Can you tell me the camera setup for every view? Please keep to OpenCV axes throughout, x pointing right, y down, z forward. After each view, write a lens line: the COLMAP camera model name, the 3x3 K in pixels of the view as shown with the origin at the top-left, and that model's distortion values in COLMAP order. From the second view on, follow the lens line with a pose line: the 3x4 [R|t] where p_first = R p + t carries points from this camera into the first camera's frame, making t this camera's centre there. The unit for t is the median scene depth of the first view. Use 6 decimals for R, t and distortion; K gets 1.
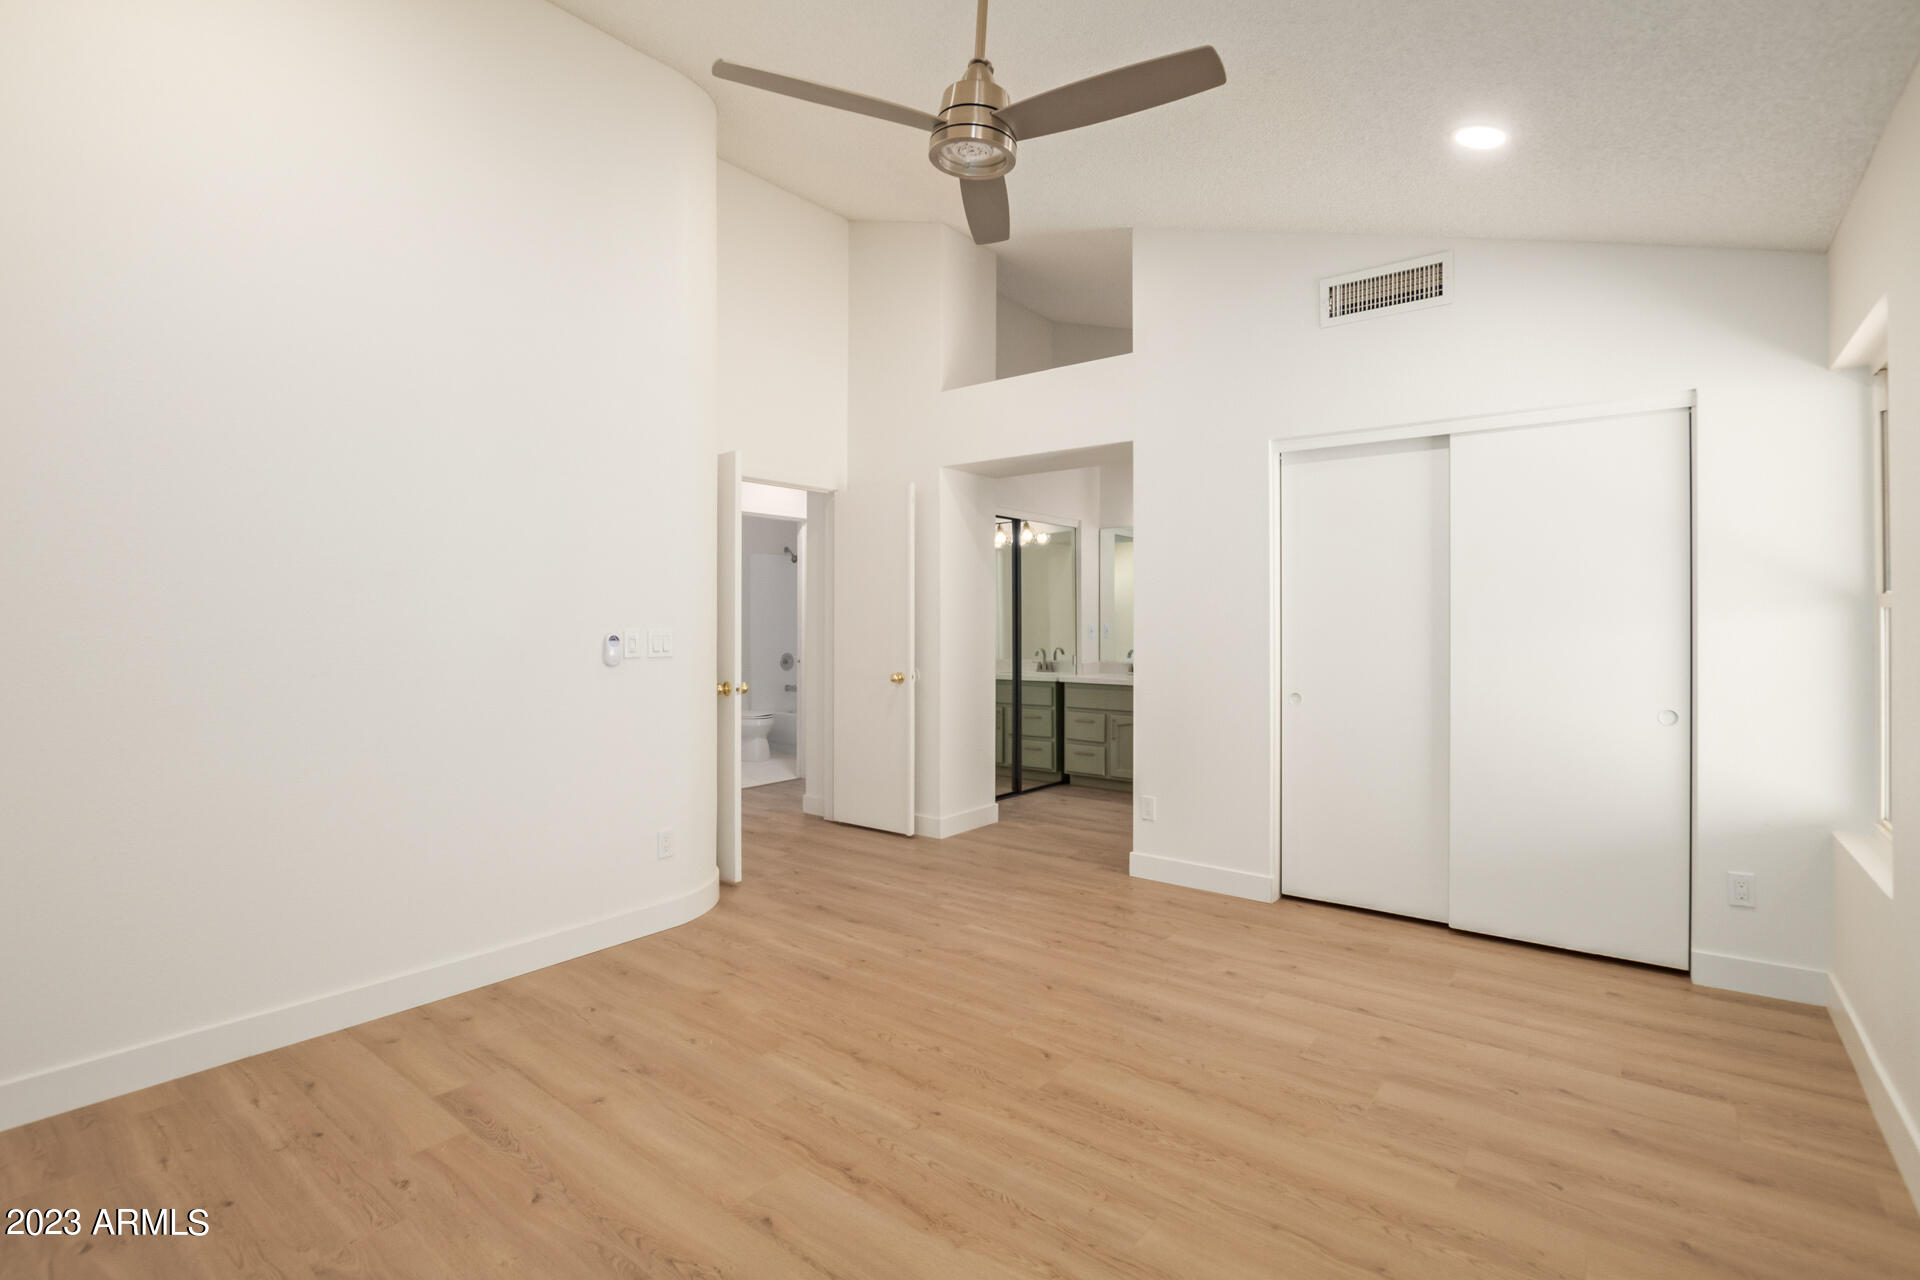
lens RADIAL K [[897.8, 0, 964.6], [0, 897.8, 617.2], [0, 0, 1]] dist [-0.020615, 0.000145]
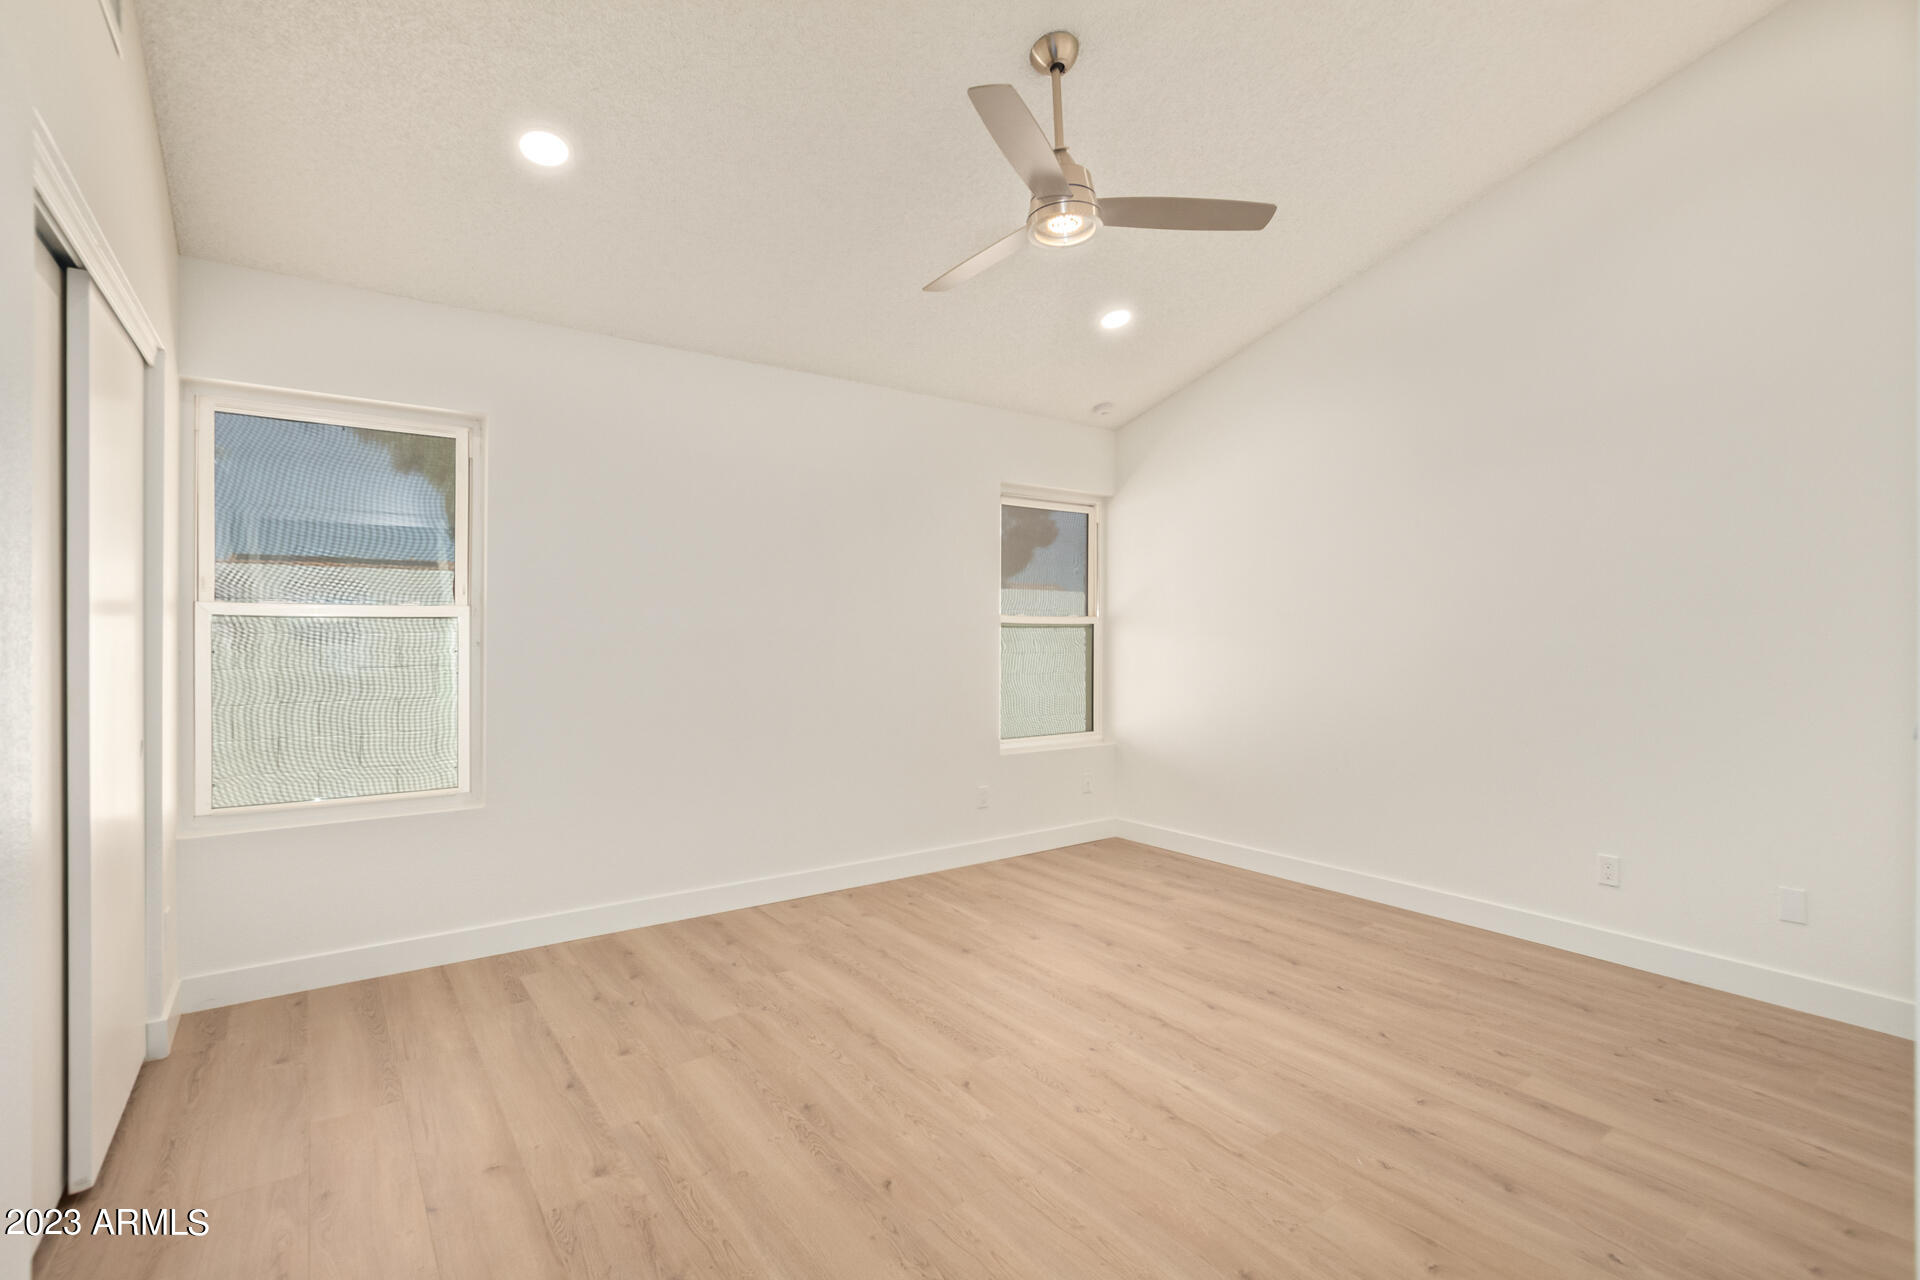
lens RADIAL K [[883.9, 0, 972.9], [0, 883.9, 634.8], [0, 0, 1]] dist [-0.014499, 0.000304]
pose [[-0.964631, -0.004604, 0.263562, -0.128984], [-0.004464, 0.999989, 0.001133, 0.006330], [-0.263565, -0.000084, -0.964642, 1.528878]]
